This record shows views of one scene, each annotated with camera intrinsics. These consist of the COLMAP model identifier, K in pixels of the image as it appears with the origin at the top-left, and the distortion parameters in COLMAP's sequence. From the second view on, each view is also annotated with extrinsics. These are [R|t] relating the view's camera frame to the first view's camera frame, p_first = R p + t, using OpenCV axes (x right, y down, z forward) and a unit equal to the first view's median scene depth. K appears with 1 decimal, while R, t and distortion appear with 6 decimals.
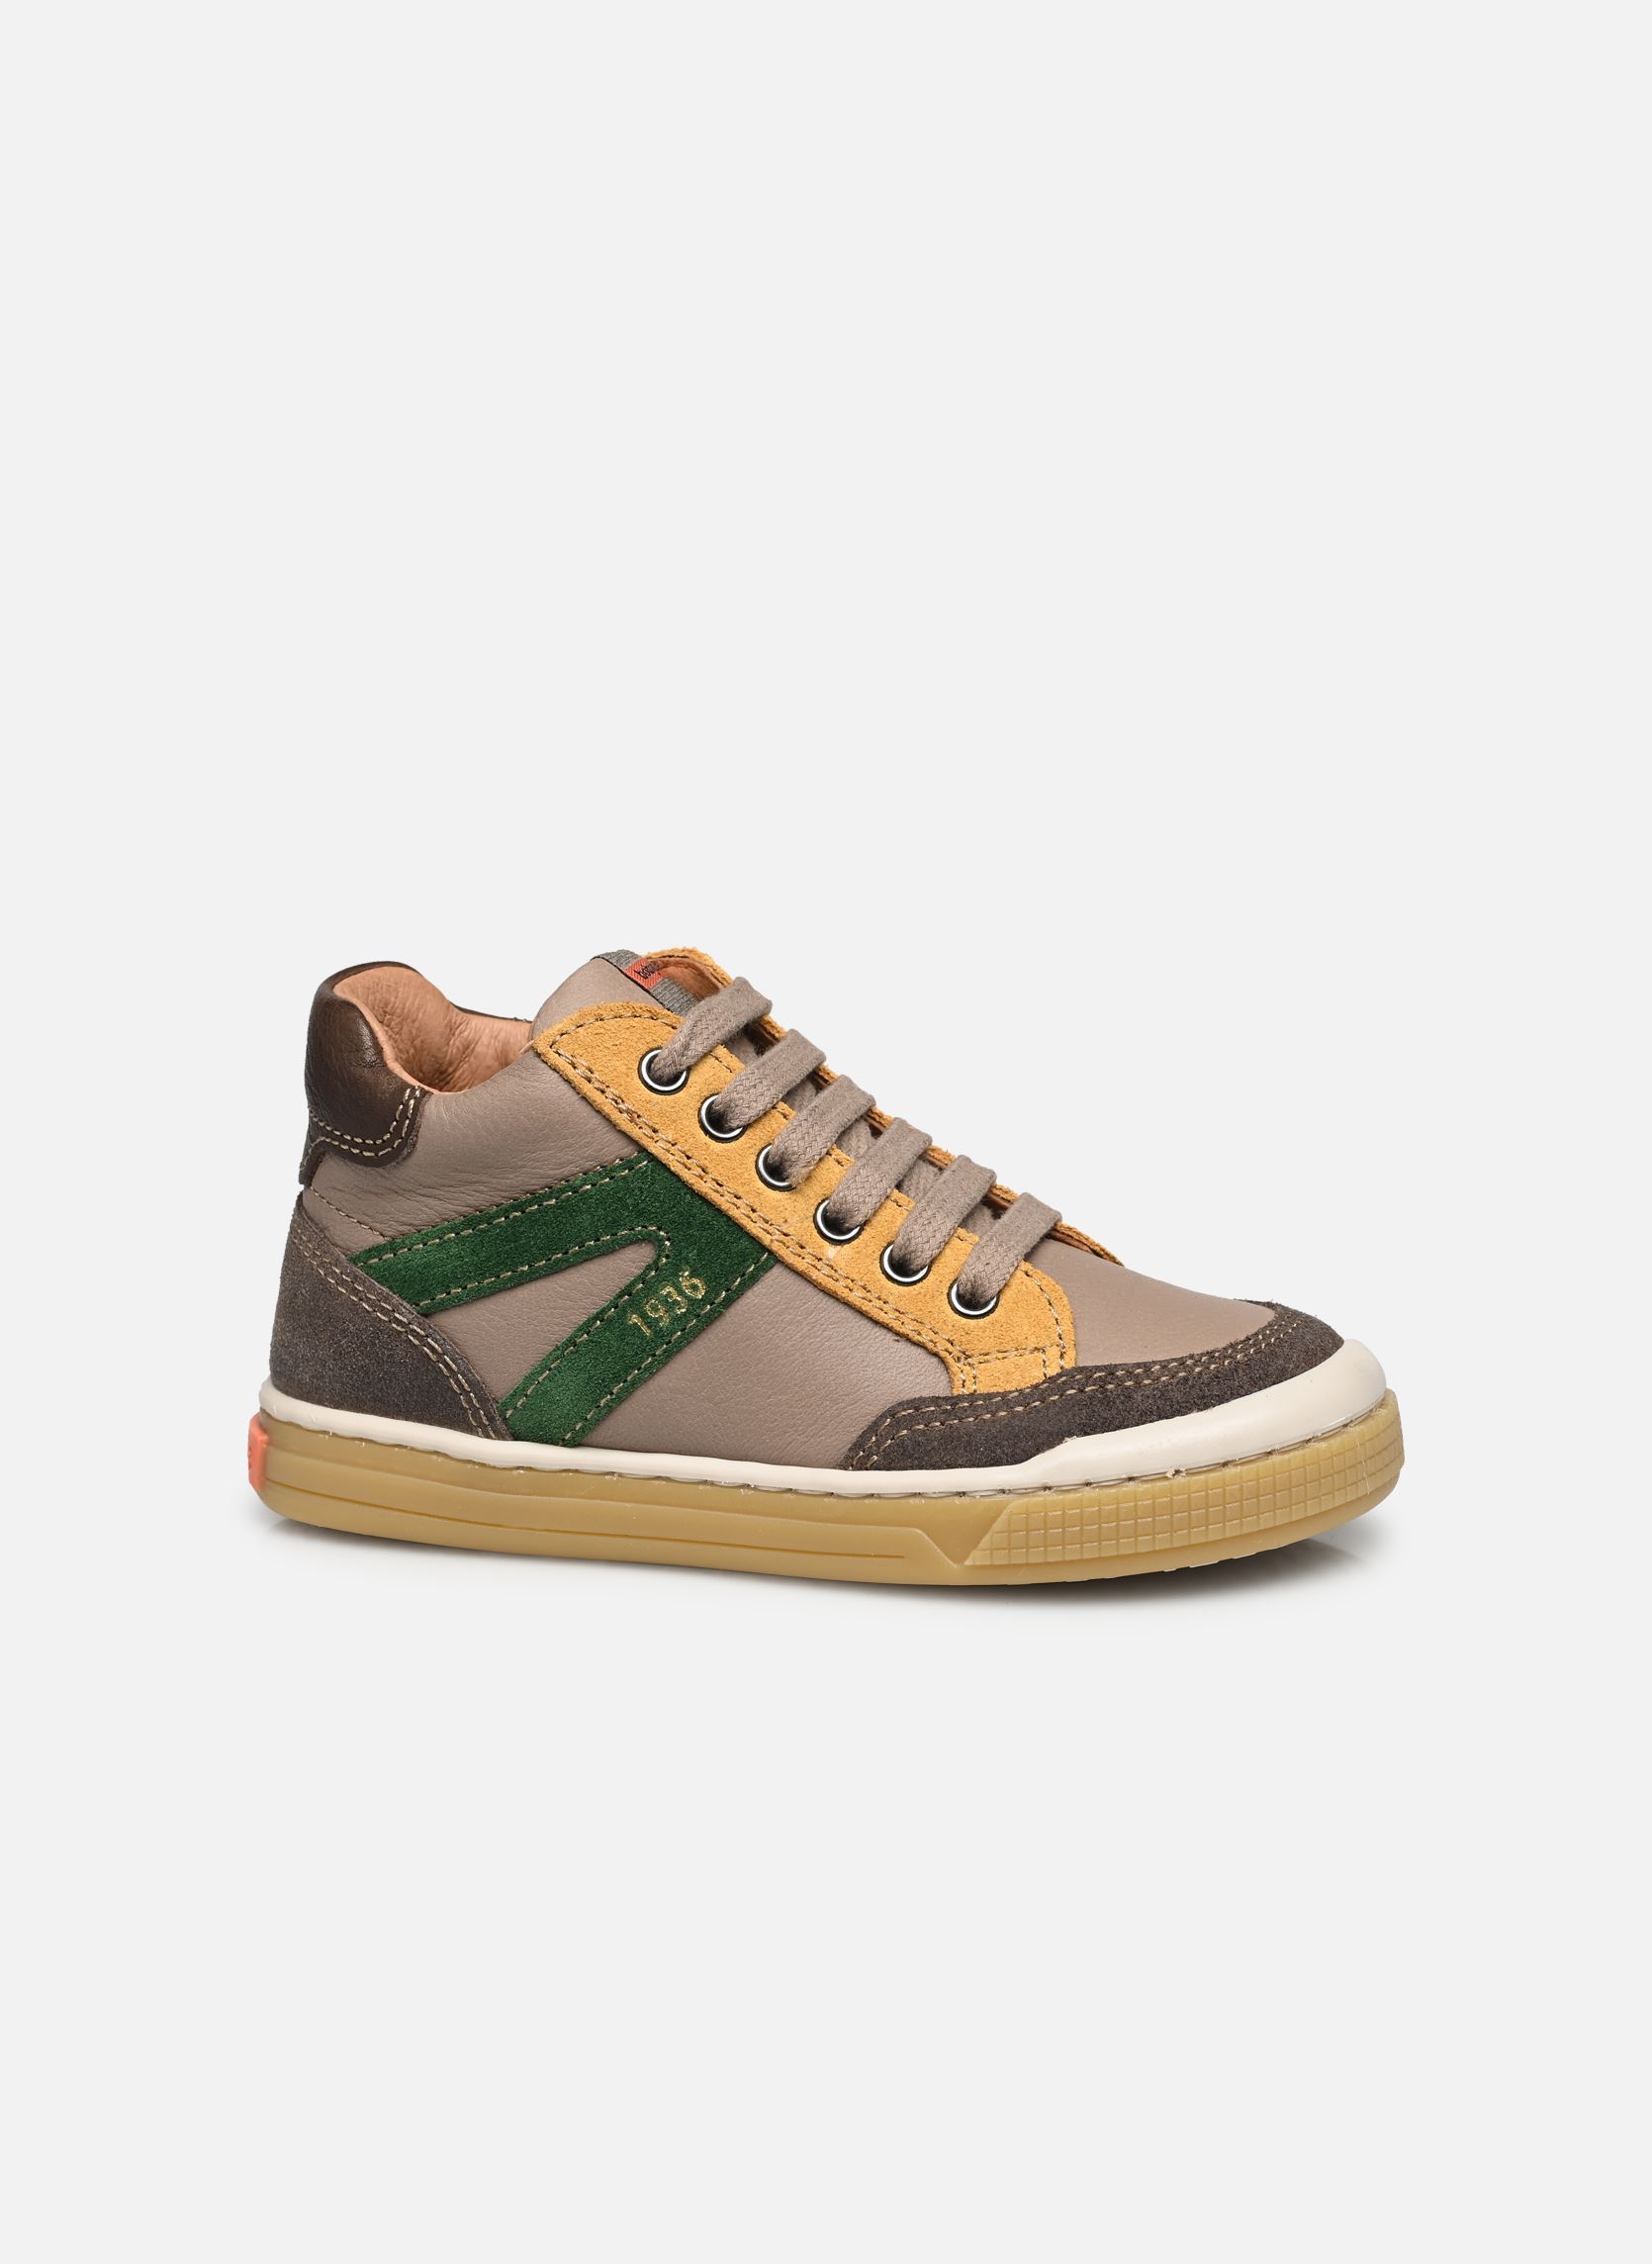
lens RADIAL K [[7173.8, 0, 825.1], [0, 7173.8, 1129.2], [0, 0, 1]] dist [0.148848, 0.000000]
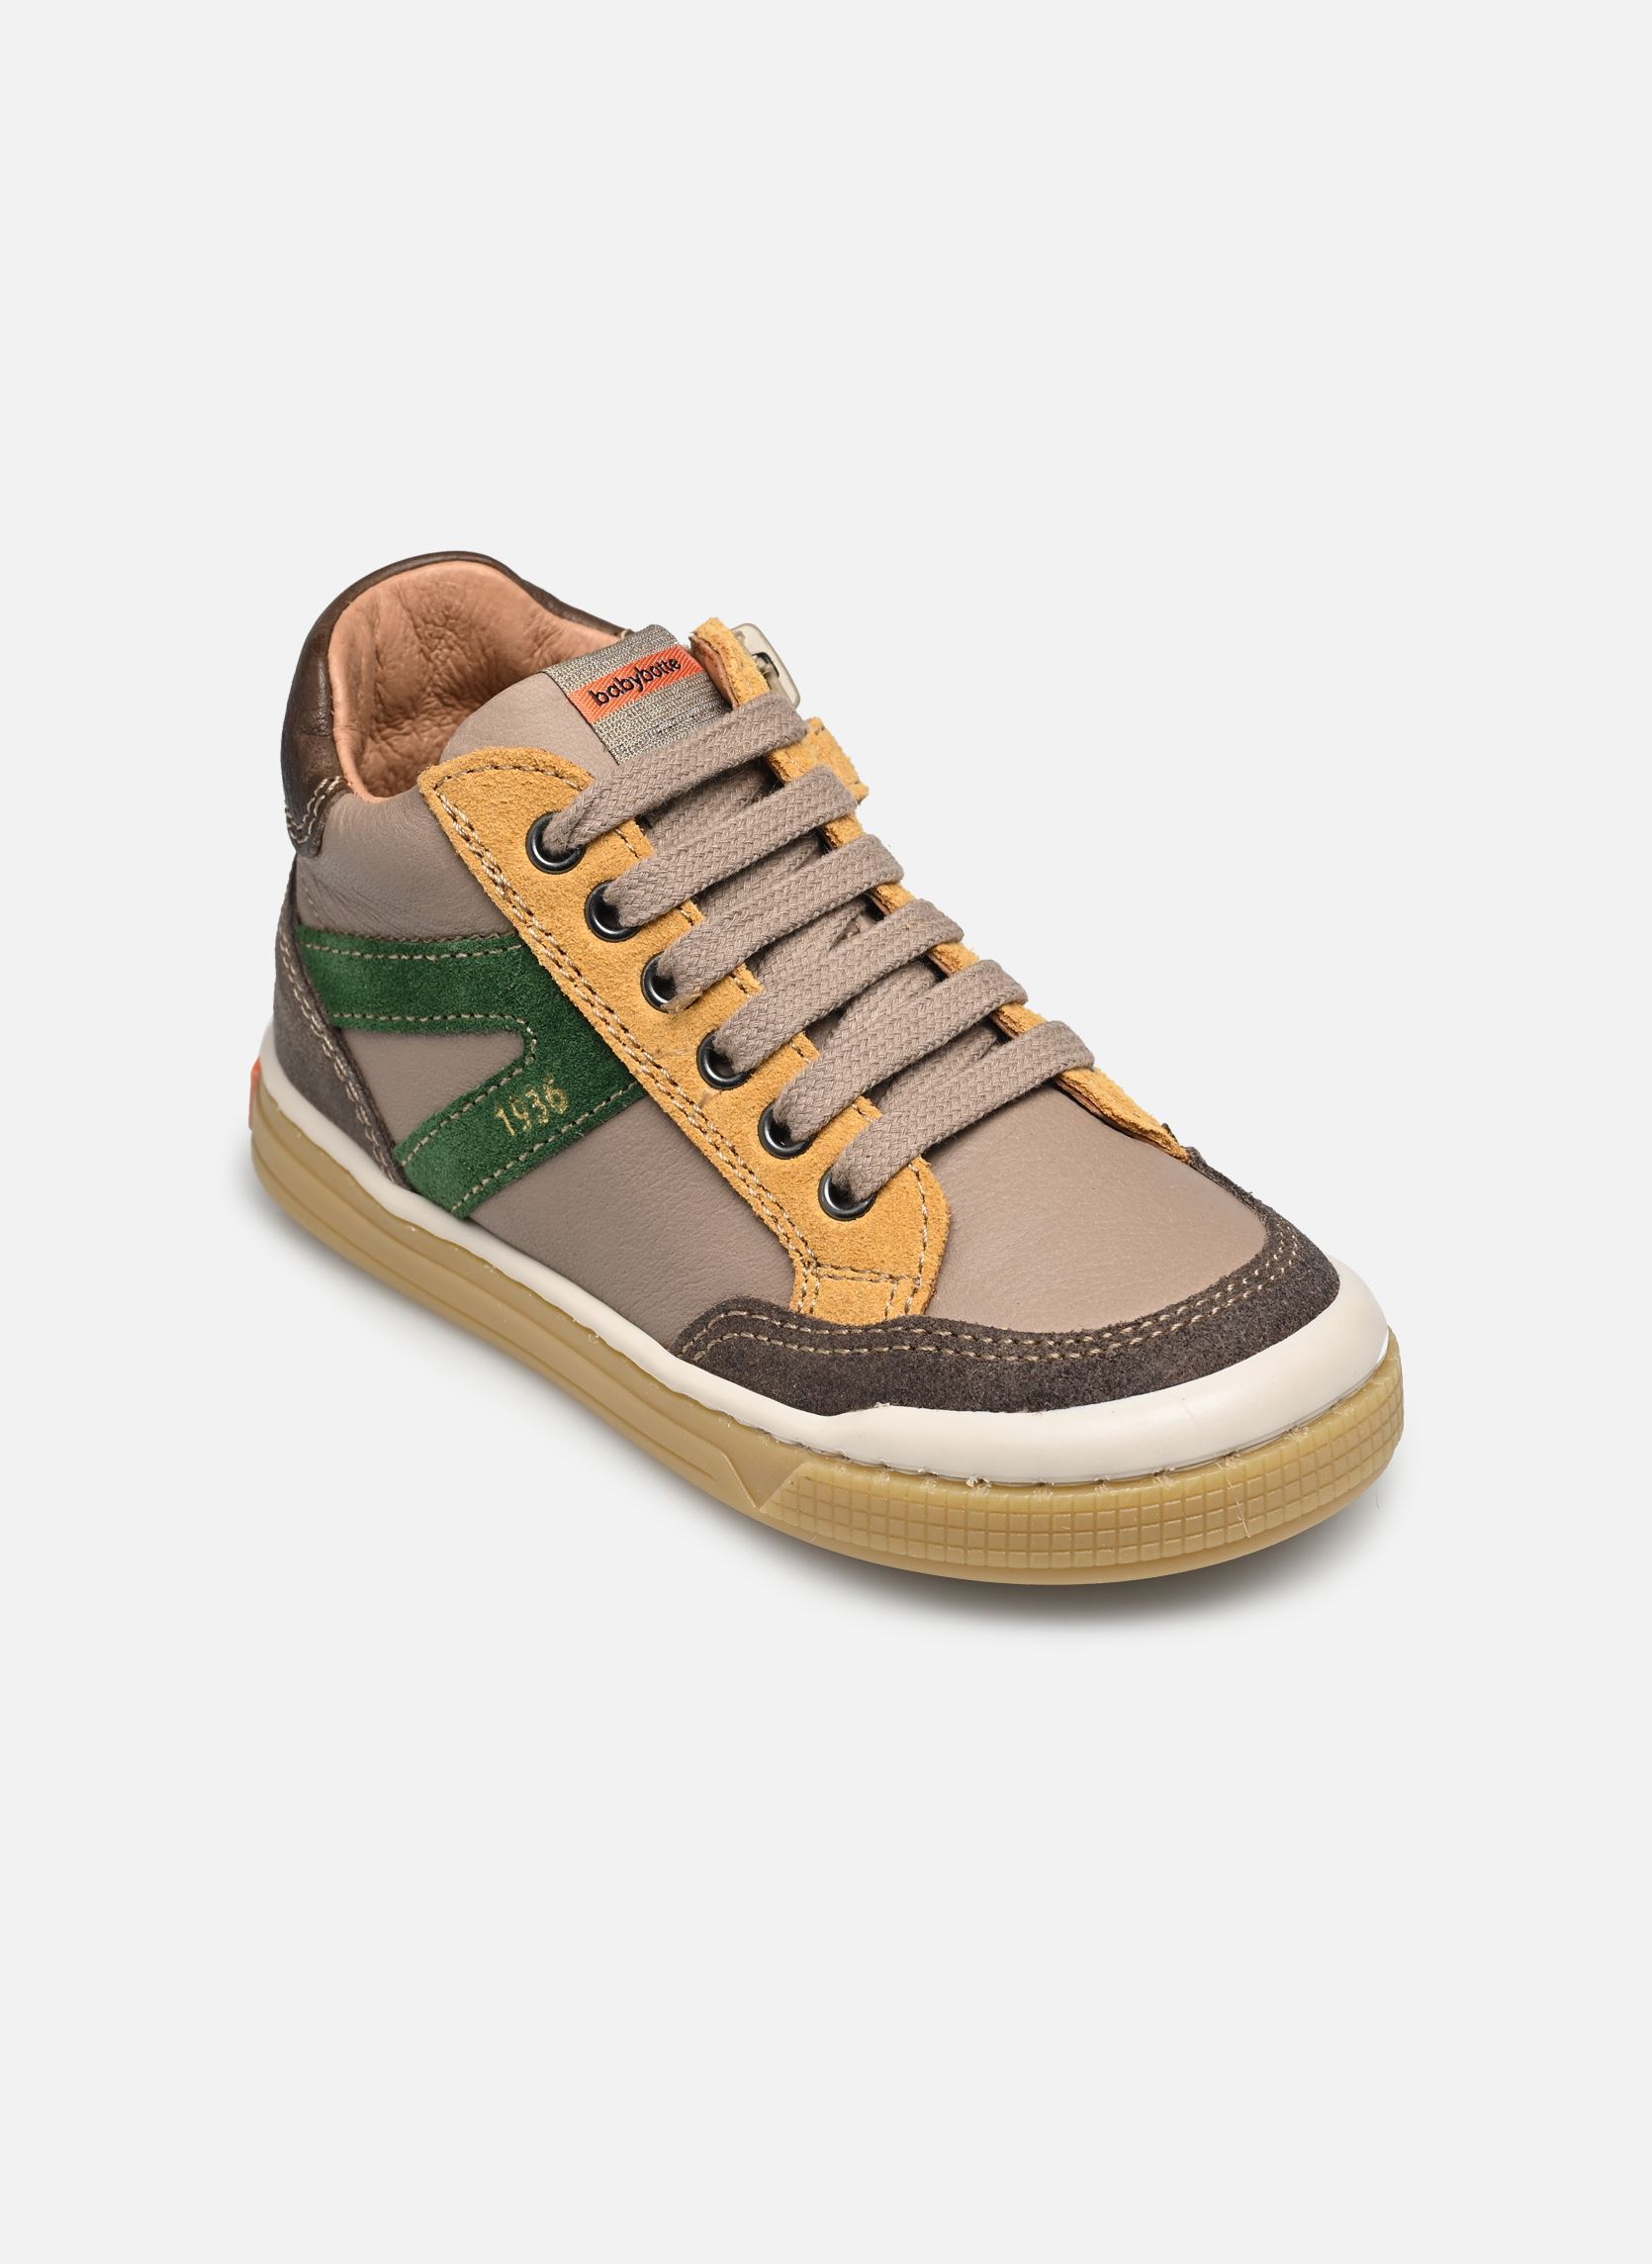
lens RADIAL K [[7173.8, 0, 827.3], [0, 7173.8, 1134.4], [0, 0, 1]] dist [0.148848, 0.000000]
pose [[0.898911, 0.227949, -0.374164, 0.326152], [-0.105015, 0.941203, 0.321106, -0.247741], [0.425360, -0.249353, 0.869996, 0.280543]]
